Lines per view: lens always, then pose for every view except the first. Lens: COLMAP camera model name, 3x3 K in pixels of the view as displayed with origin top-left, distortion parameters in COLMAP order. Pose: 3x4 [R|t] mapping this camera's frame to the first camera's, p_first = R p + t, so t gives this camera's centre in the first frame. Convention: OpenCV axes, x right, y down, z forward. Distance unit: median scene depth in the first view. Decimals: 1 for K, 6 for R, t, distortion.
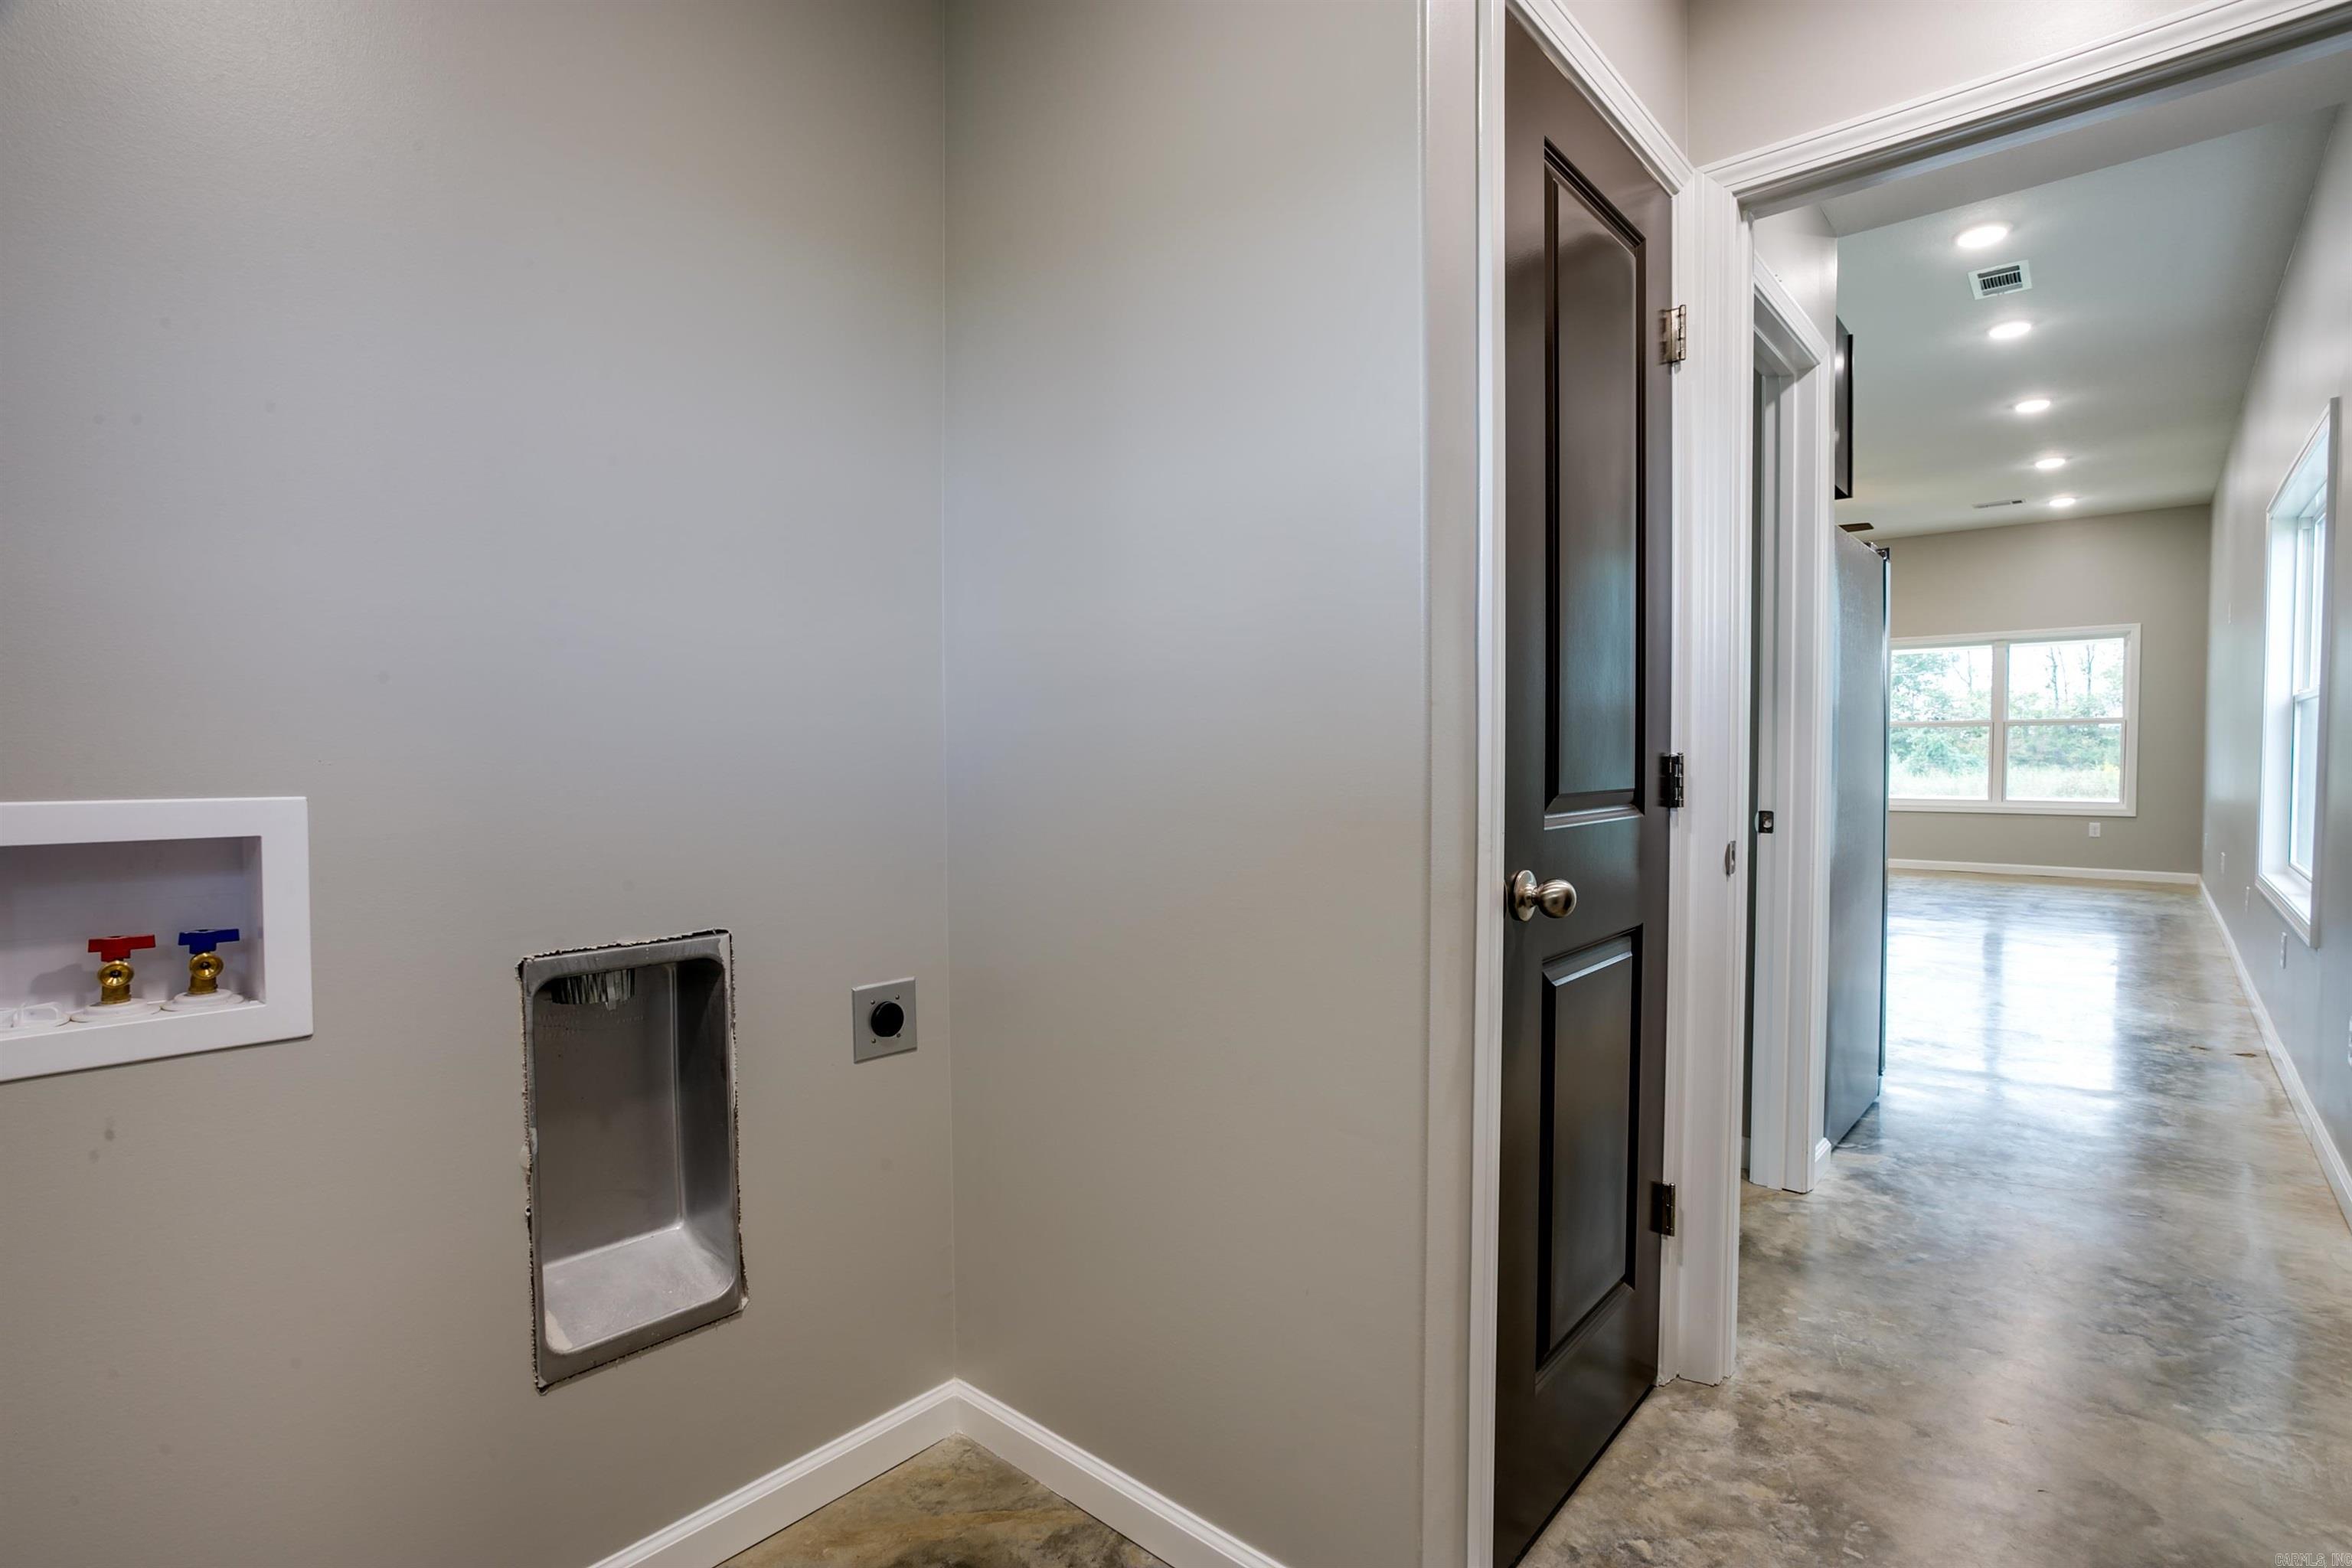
lens RADIAL K [[1124.9, 0, 1202.7], [0, 1124.9, 790.3], [0, 0, 1]] dist [-0.000142, 0.000348]
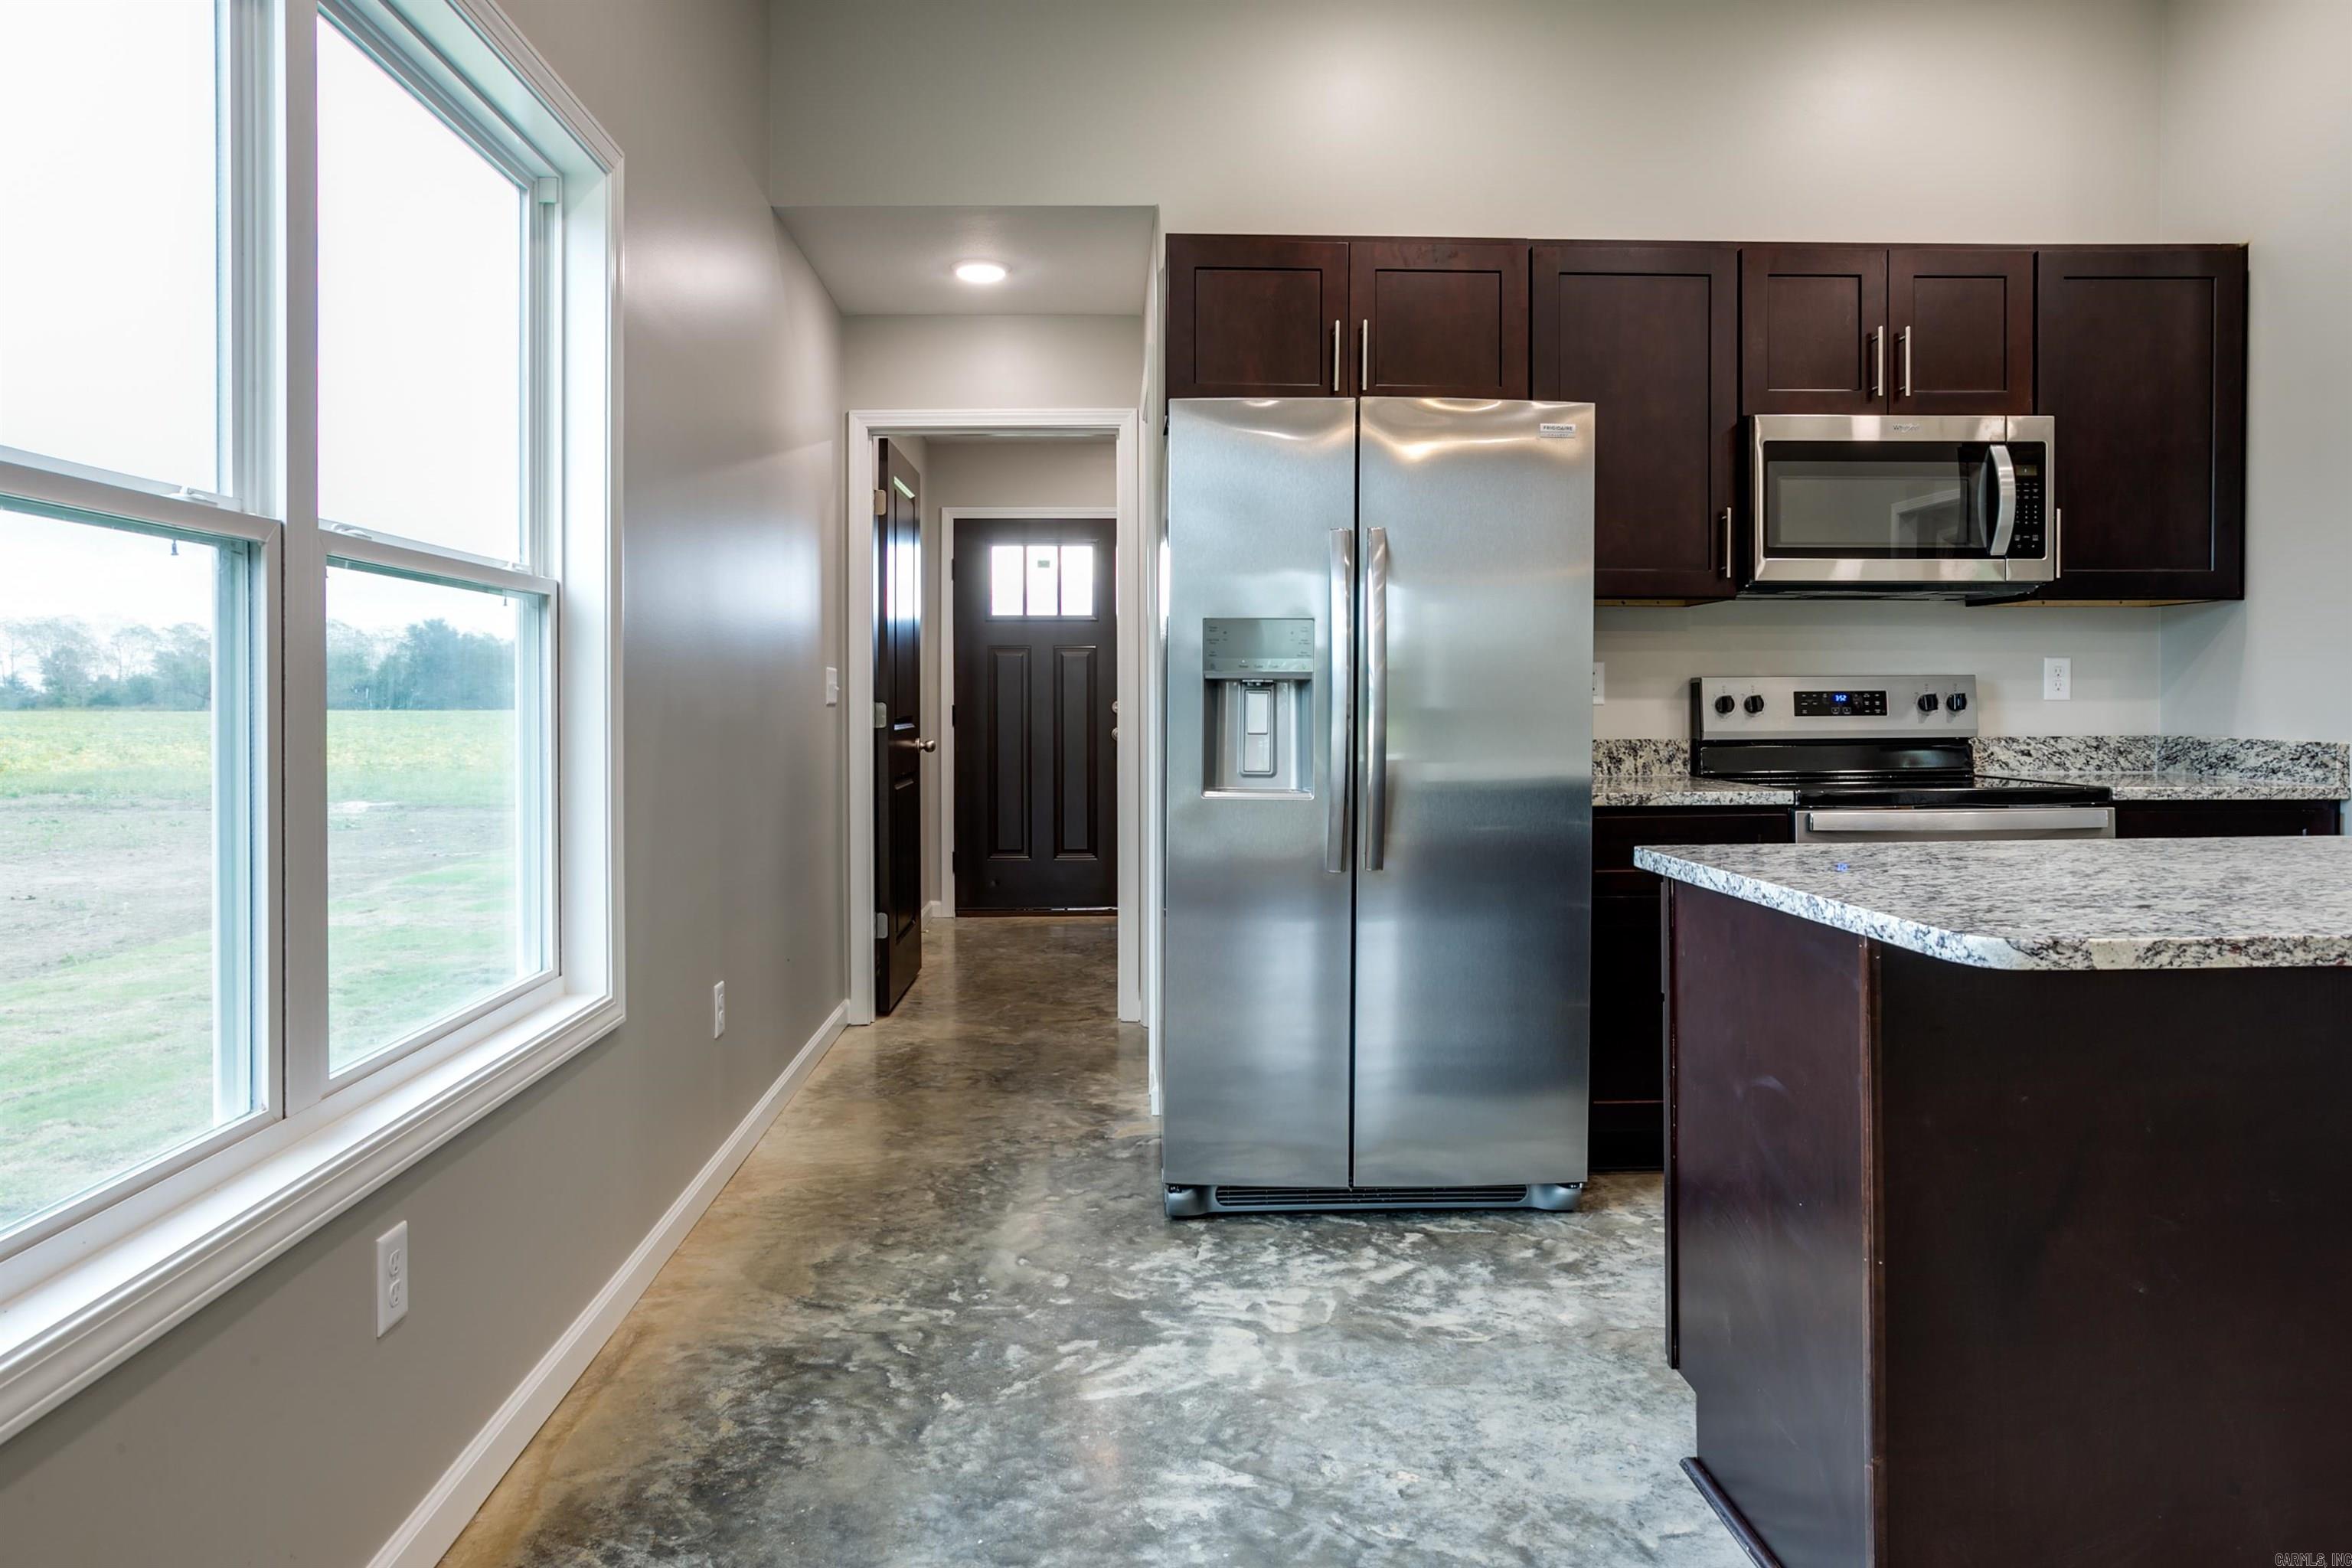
lens RADIAL K [[1504.0, 0, 1140.8], [0, 1504.0, 712.8], [0, 0, 1]] dist [-0.026599, 0.021934]
pose [[-0.752120, 0.011814, -0.658920, 0.459344], [-0.016831, 0.999169, 0.037126, -0.023350], [0.658811, 0.039013, -0.751296, 0.631977]]
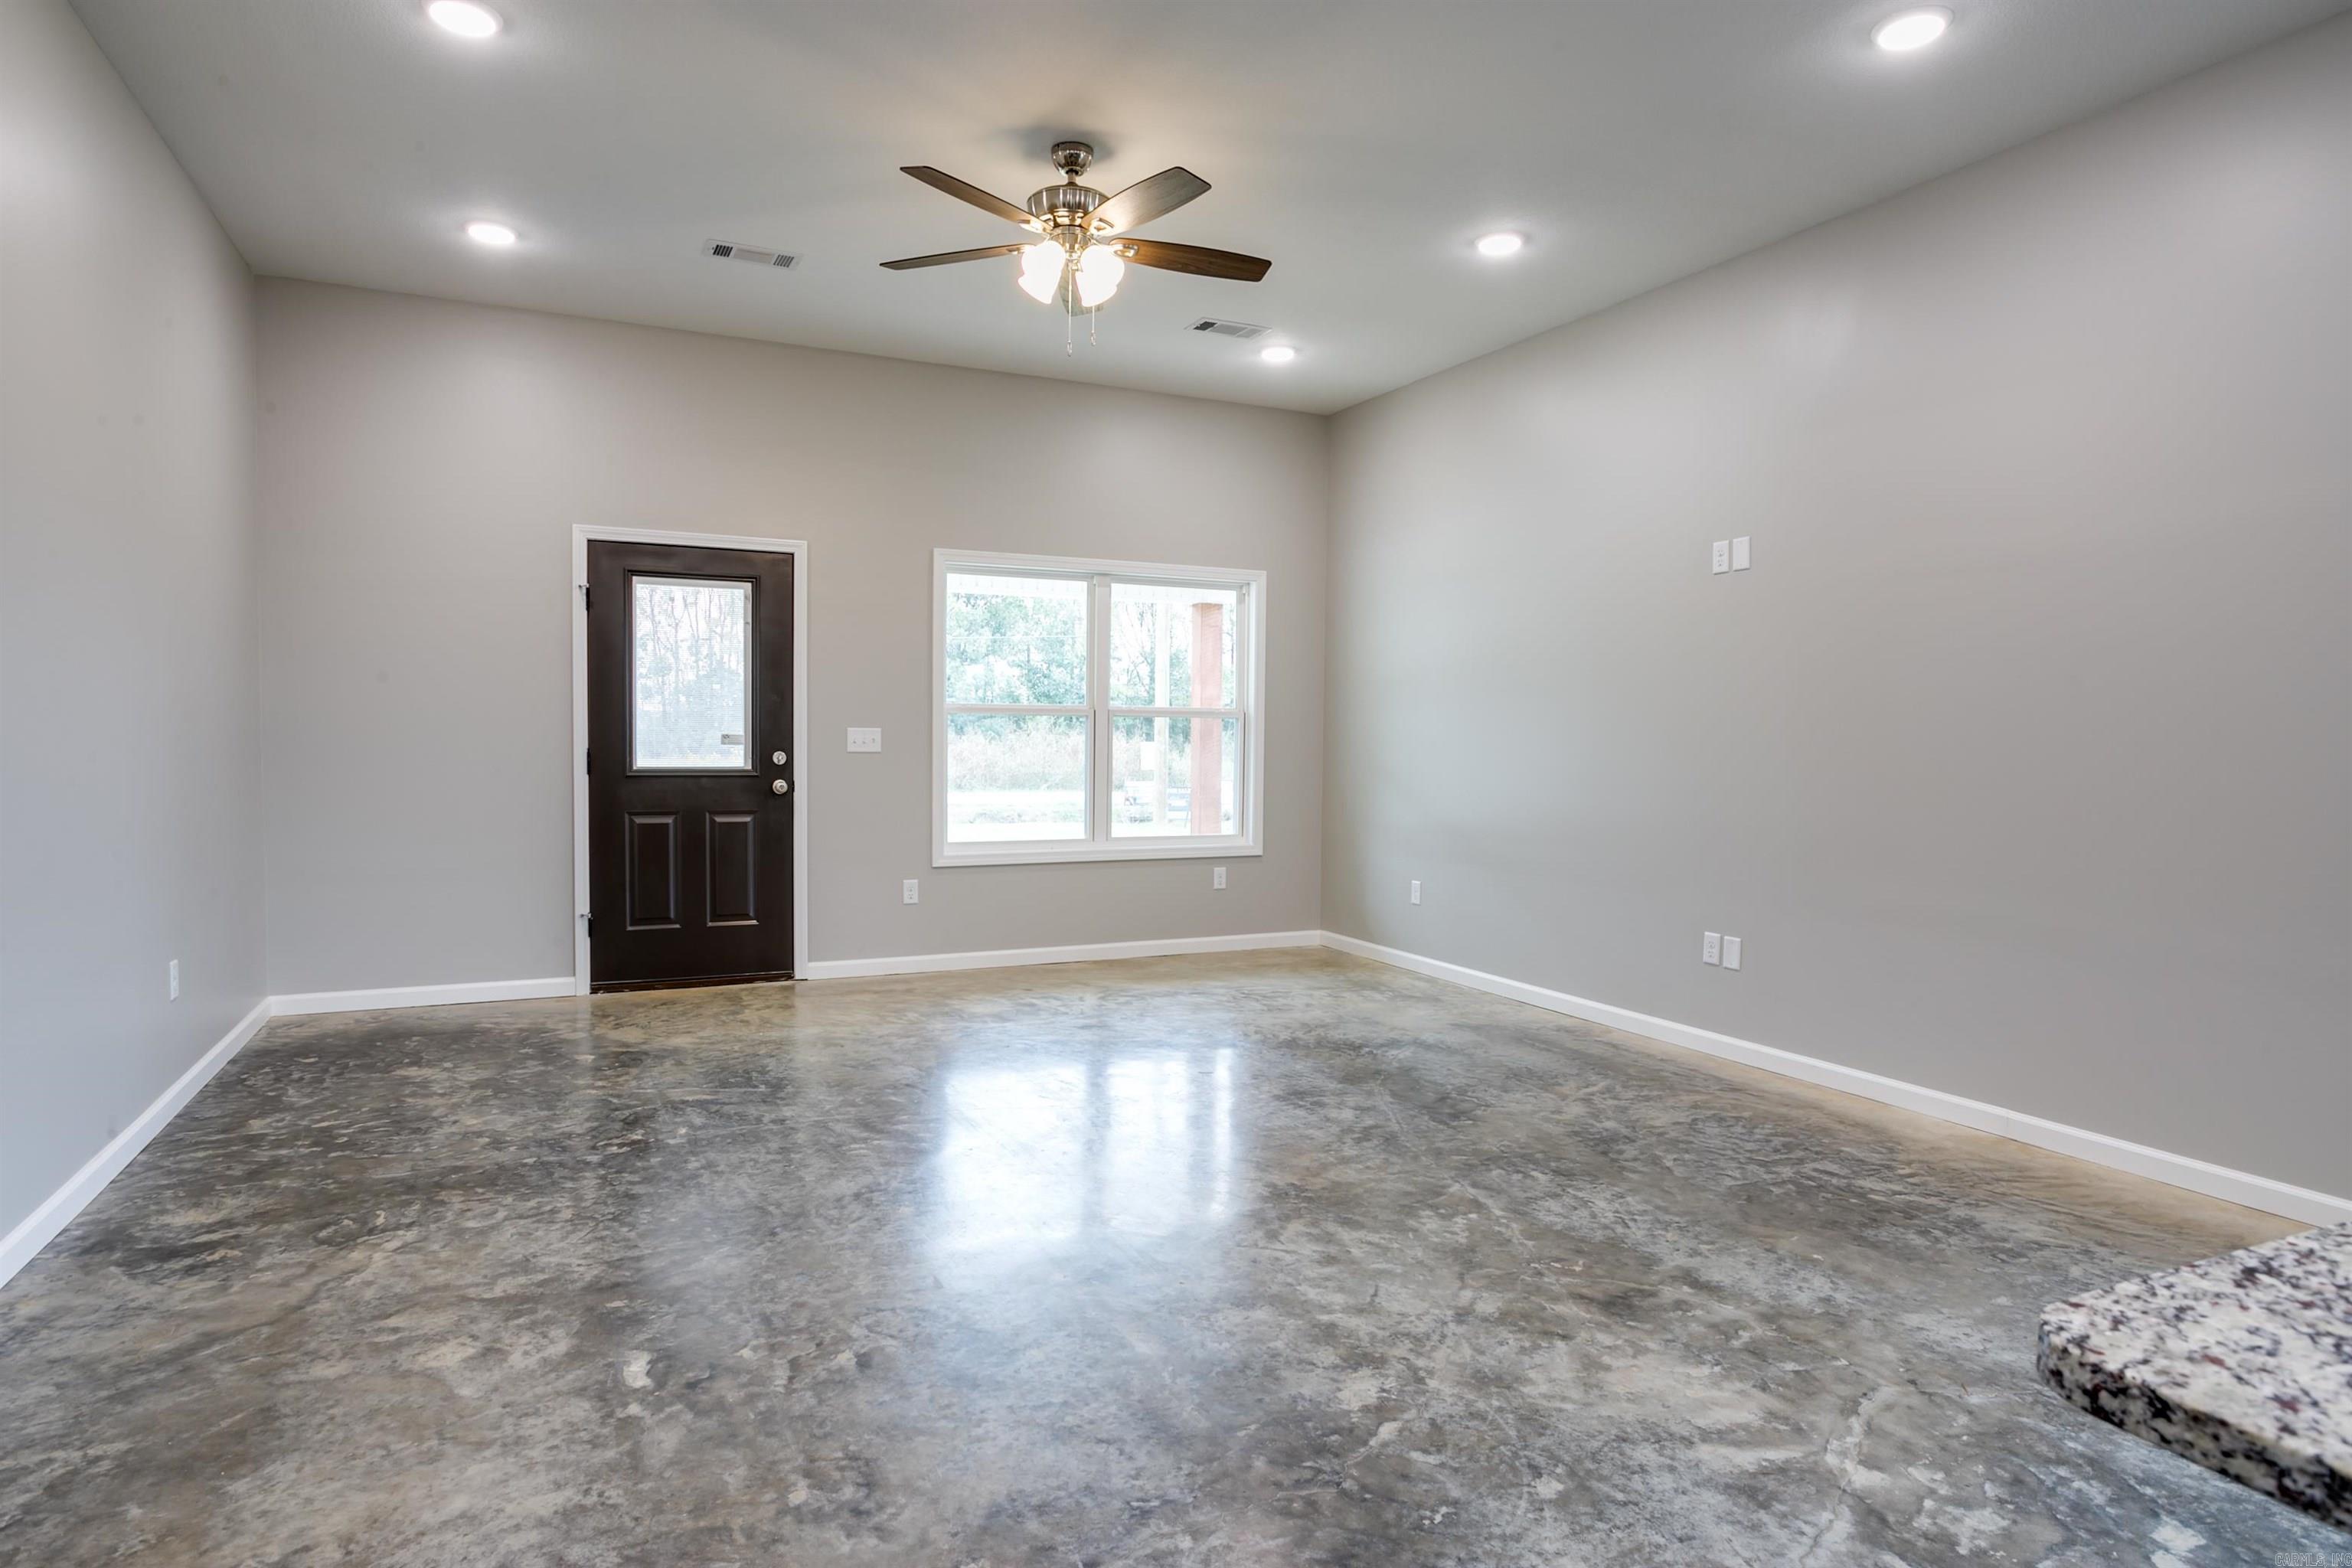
lens RADIAL K [[1304.1, 0, 1170.0], [0, 1304.1, 788.8], [0, 0, 1]] dist [-0.045556, 0.026569]
pose [[0.417259, -0.025028, 0.908443, 0.086997], [0.017078, 0.999660, 0.019697, -0.032511], [-0.908627, 0.007296, 0.417544, 0.701351]]
